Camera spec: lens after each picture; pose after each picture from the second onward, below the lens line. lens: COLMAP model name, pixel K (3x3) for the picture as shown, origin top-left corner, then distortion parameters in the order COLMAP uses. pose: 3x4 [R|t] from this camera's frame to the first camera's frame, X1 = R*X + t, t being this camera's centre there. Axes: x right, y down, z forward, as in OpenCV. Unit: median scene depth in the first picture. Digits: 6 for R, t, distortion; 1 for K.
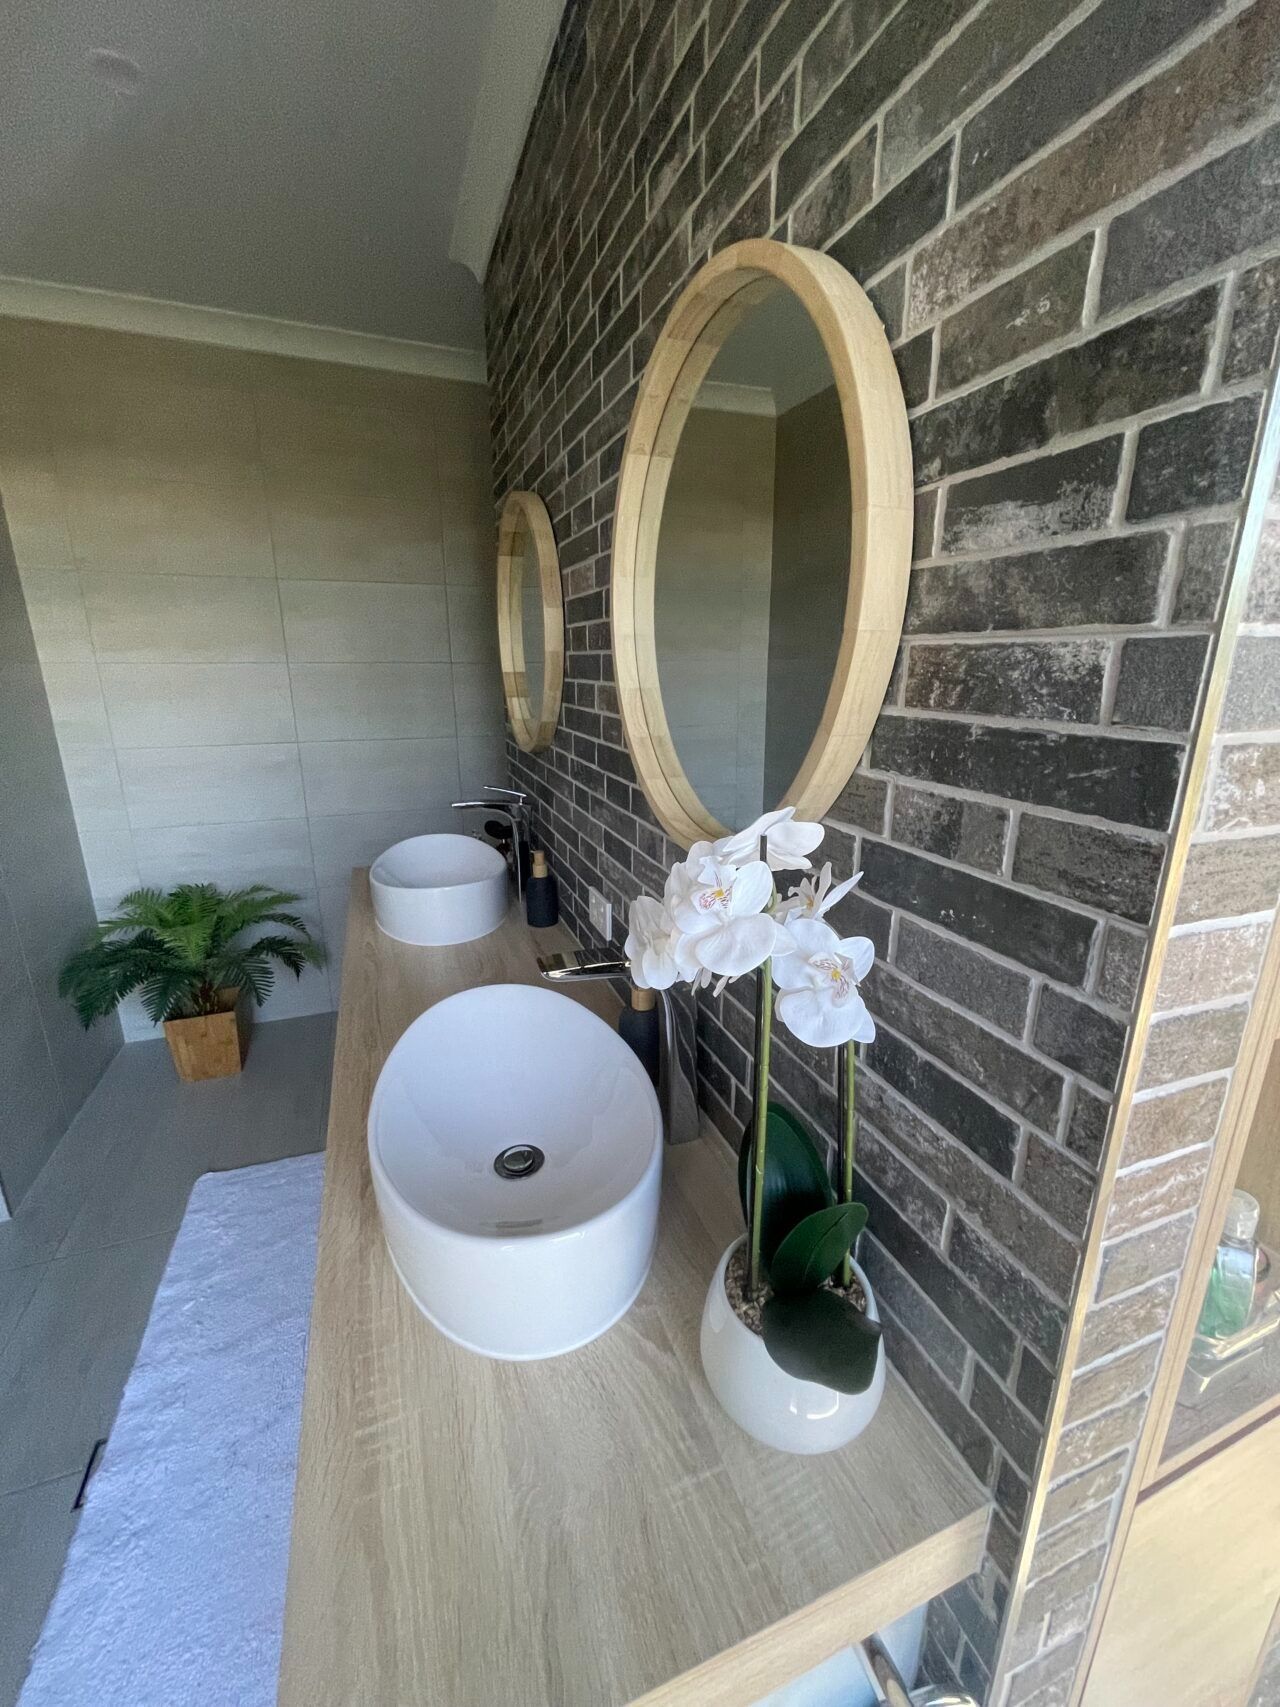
lens RADIAL K [[682.3, 0, 640.0], [0, 682.3, 853.5], [0, 0, 1]] dist [-0.000962, -0.000180]
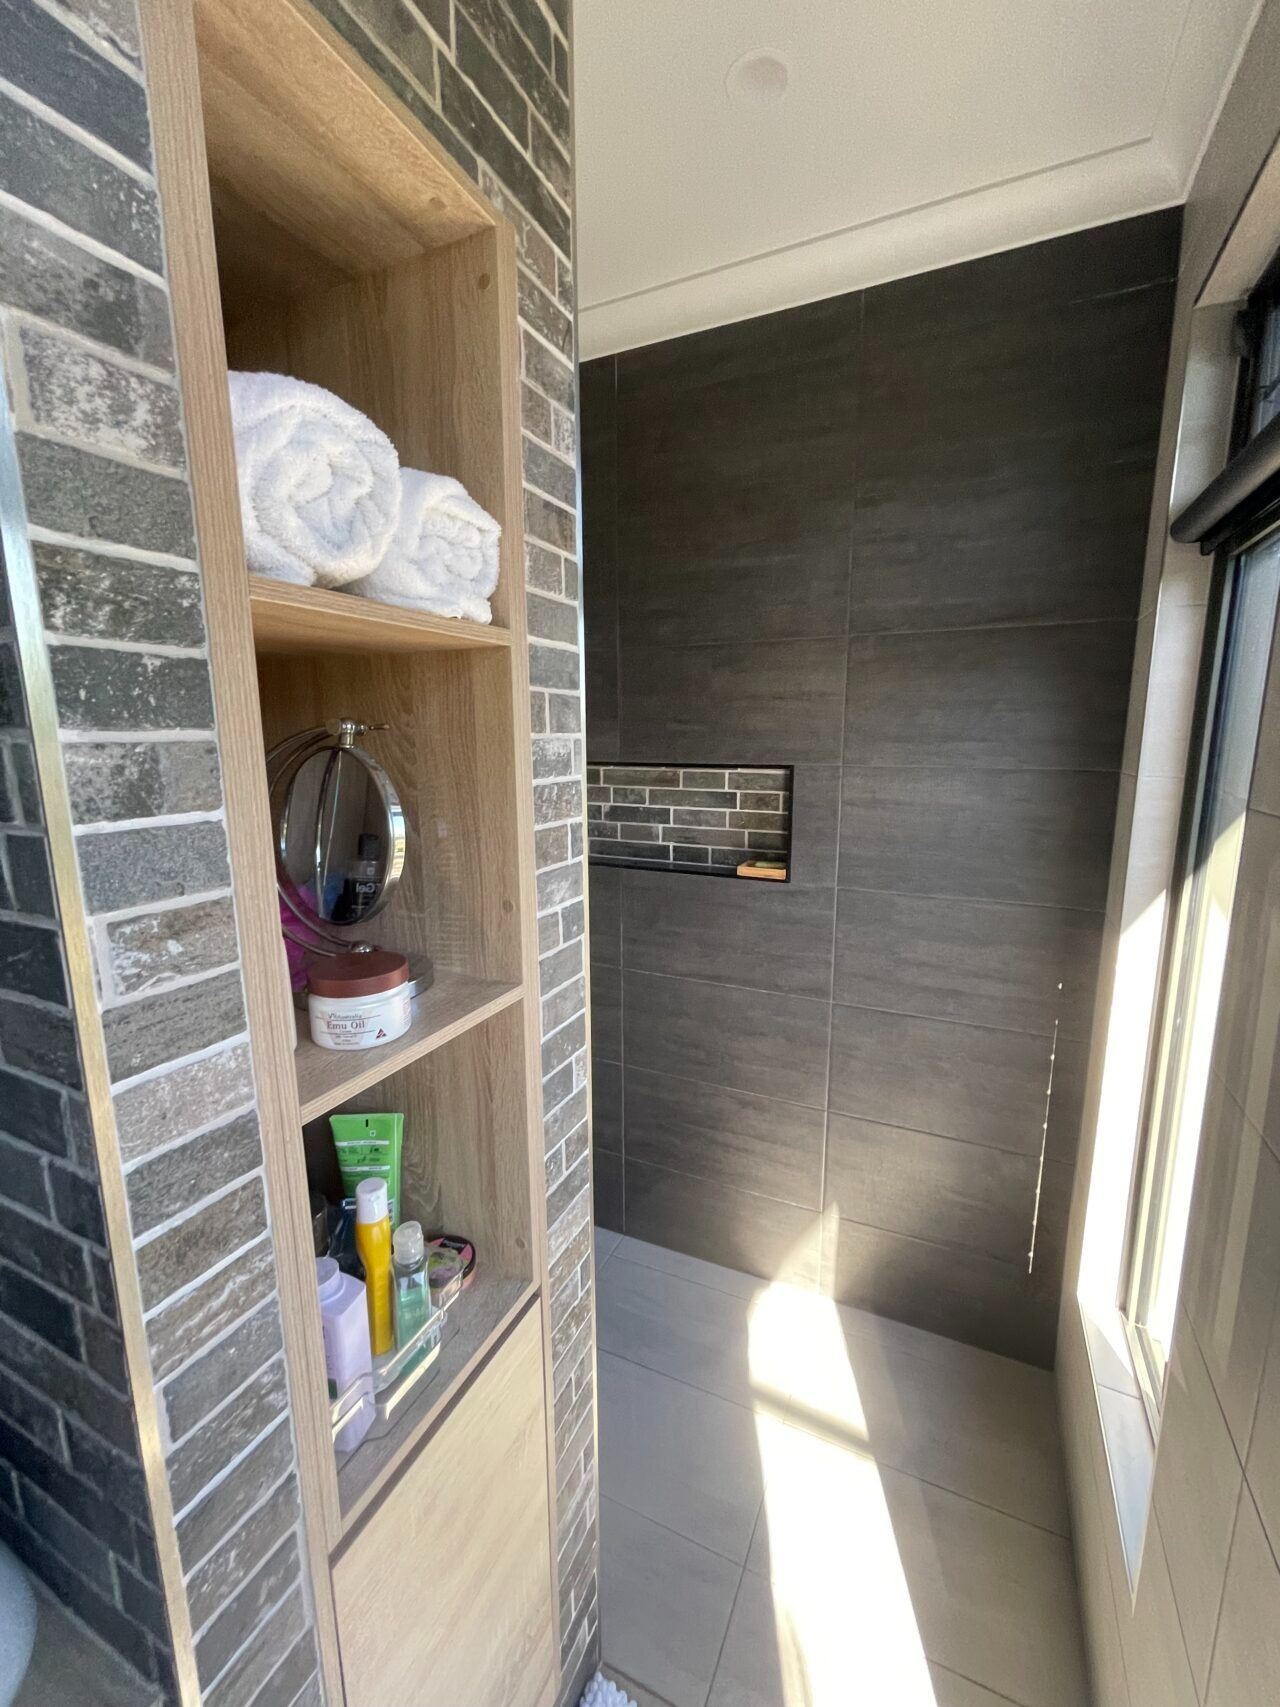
lens RADIAL K [[699.7, 0, 640.0], [0, 699.7, 853.5], [0, 0, 1]] dist [0.001172, -0.000151]
pose [[0.719913, -0.123816, 0.682931, 0.588900], [0.185896, 0.982407, -0.017851, -0.071526], [-0.668706, 0.139805, 0.730264, -0.393368]]
